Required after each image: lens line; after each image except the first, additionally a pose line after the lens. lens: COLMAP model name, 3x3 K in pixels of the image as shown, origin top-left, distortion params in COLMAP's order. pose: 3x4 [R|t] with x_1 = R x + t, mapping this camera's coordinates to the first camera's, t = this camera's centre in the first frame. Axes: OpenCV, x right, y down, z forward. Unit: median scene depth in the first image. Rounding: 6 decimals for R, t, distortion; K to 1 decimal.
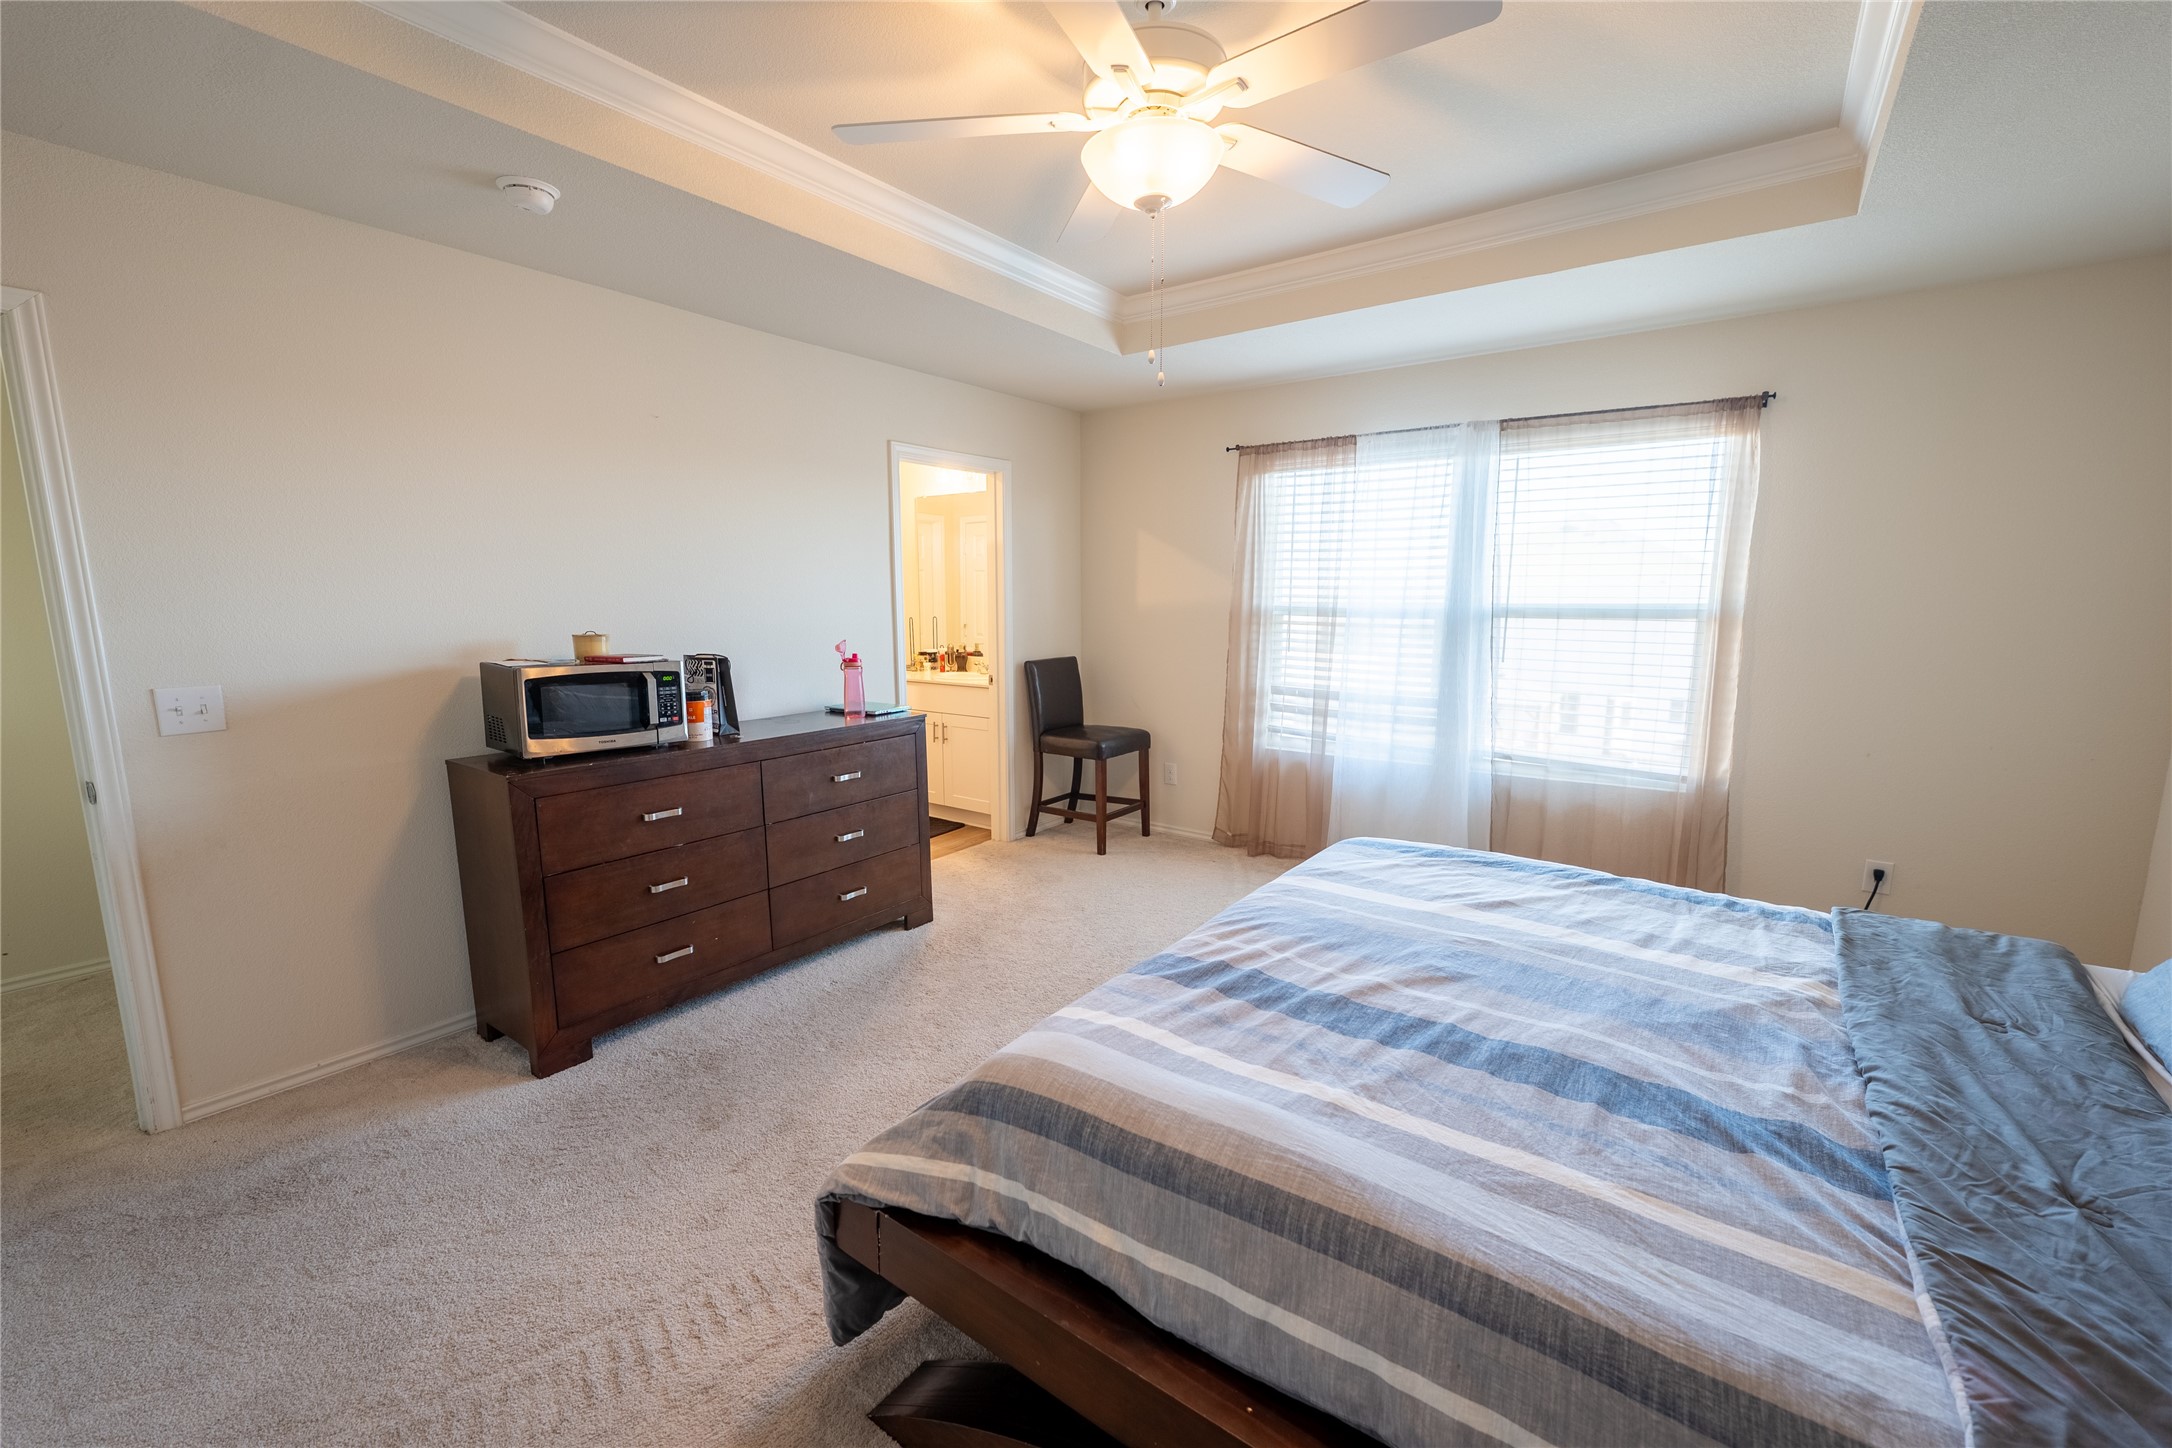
lens RADIAL K [[881.1, 0, 1086.0], [0, 881.1, 724.0], [0, 0, 1]] dist [0.001479, 0.000157]
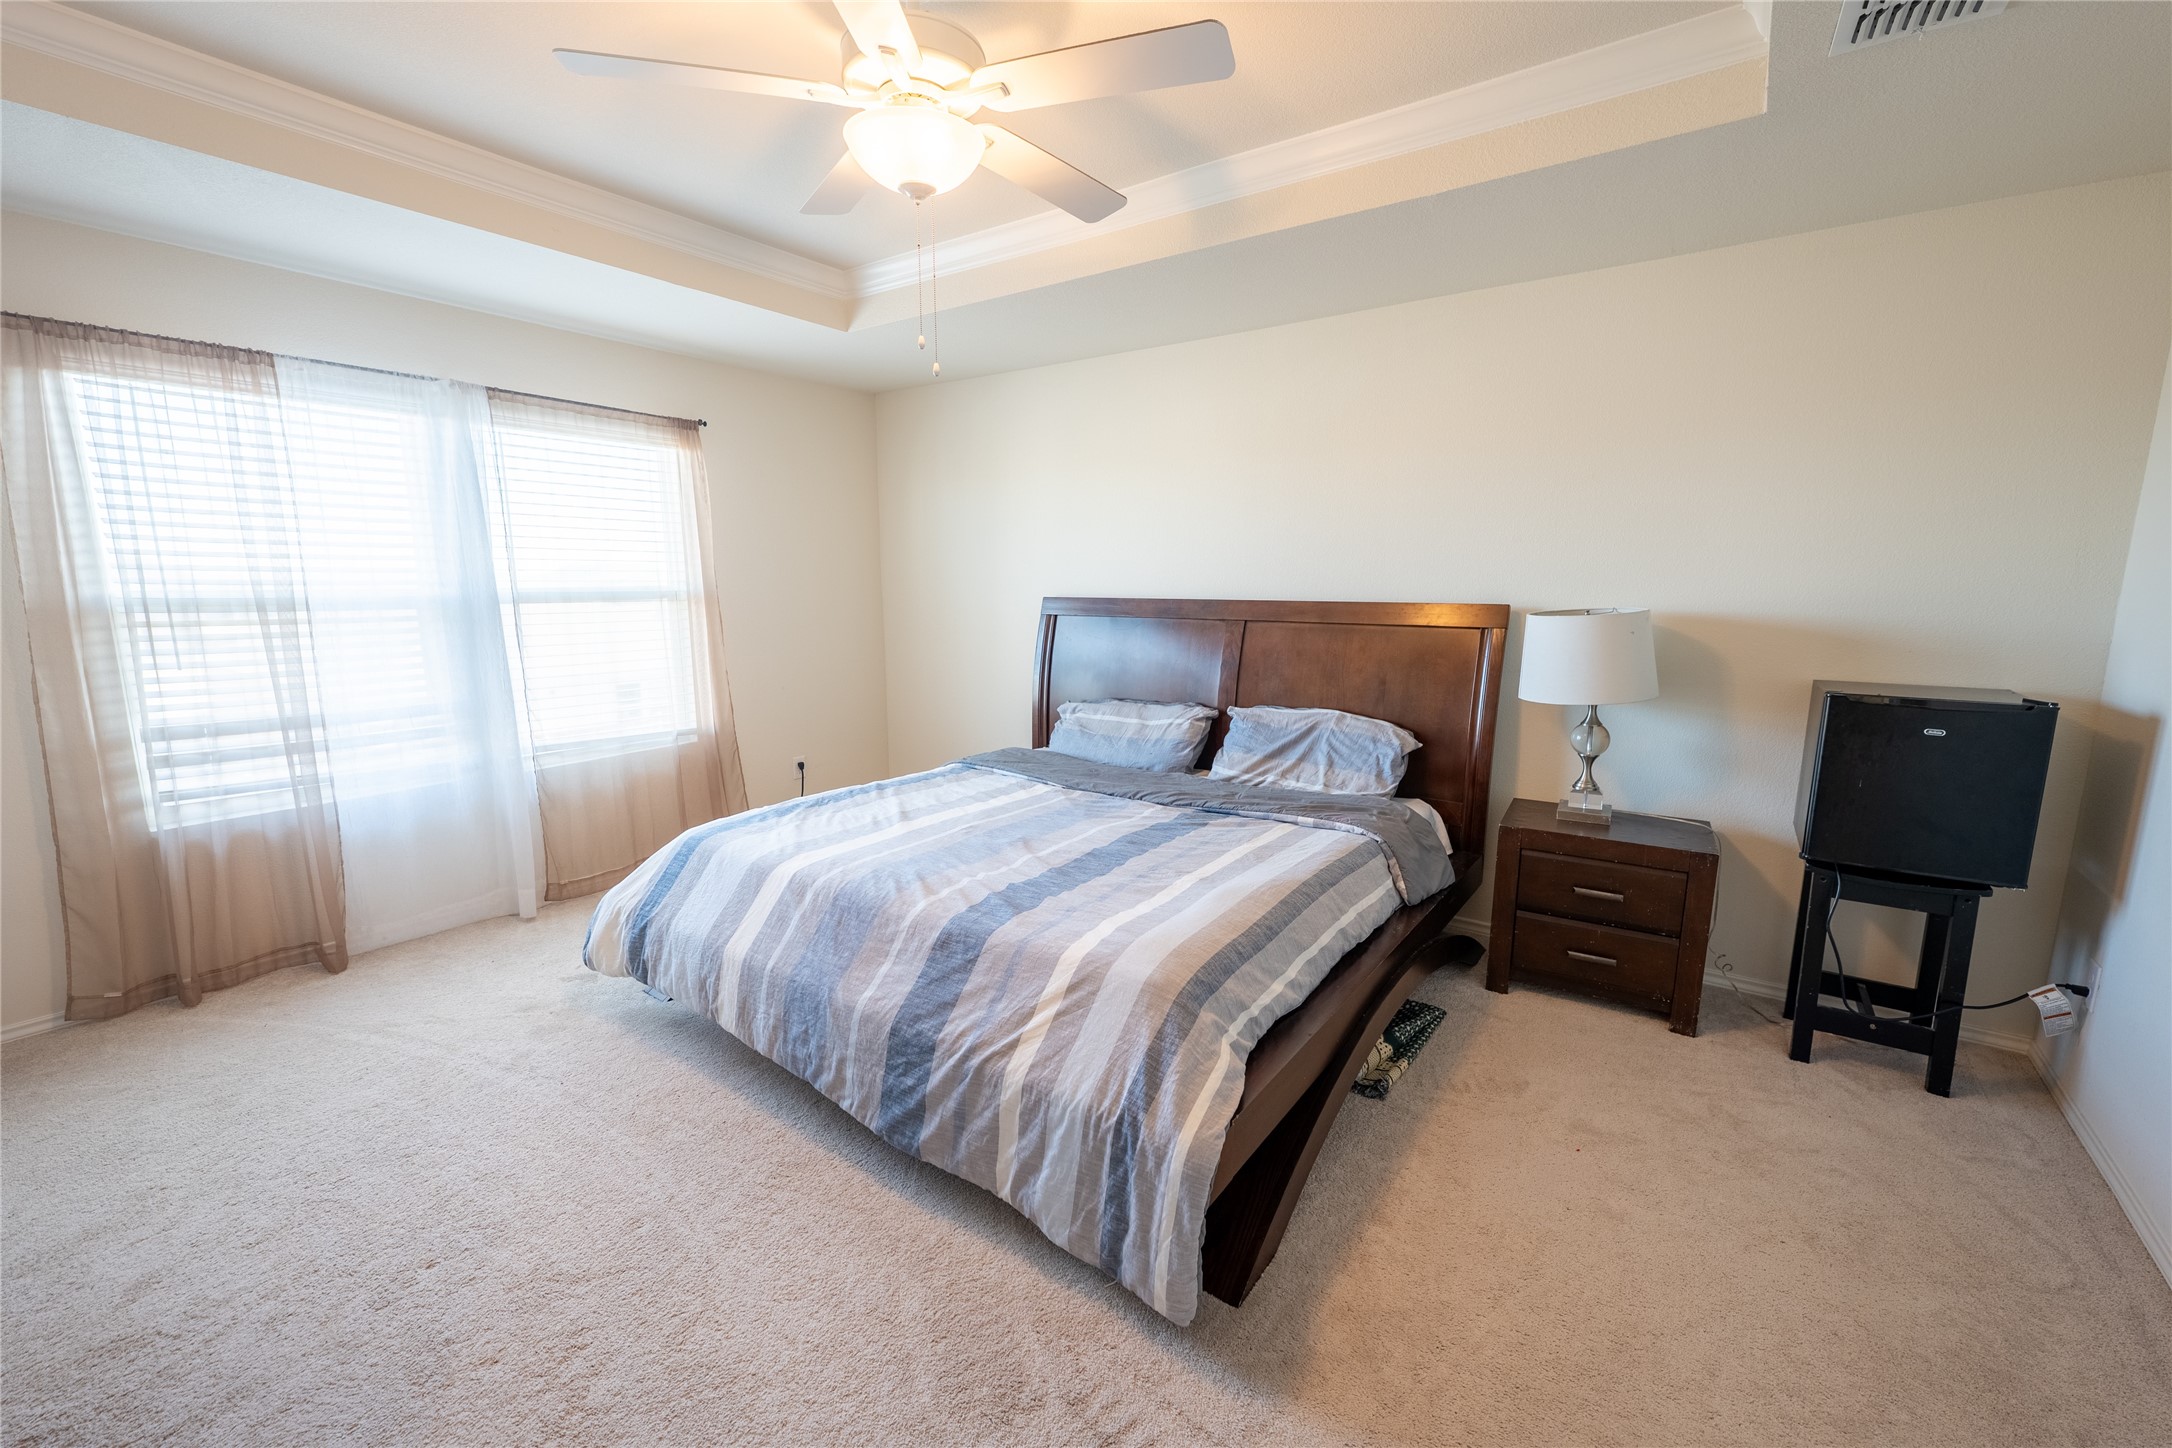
lens RADIAL K [[881.1, 0, 1086.0], [0, 881.1, 724.0], [0, 0, 1]] dist [0.001479, 0.000157]
pose [[-0.009291, -0.165755, 0.986123, -0.493749], [0.148965, 0.974932, 0.165277, -0.063228], [-0.988799, 0.148434, 0.015634, 0.425503]]
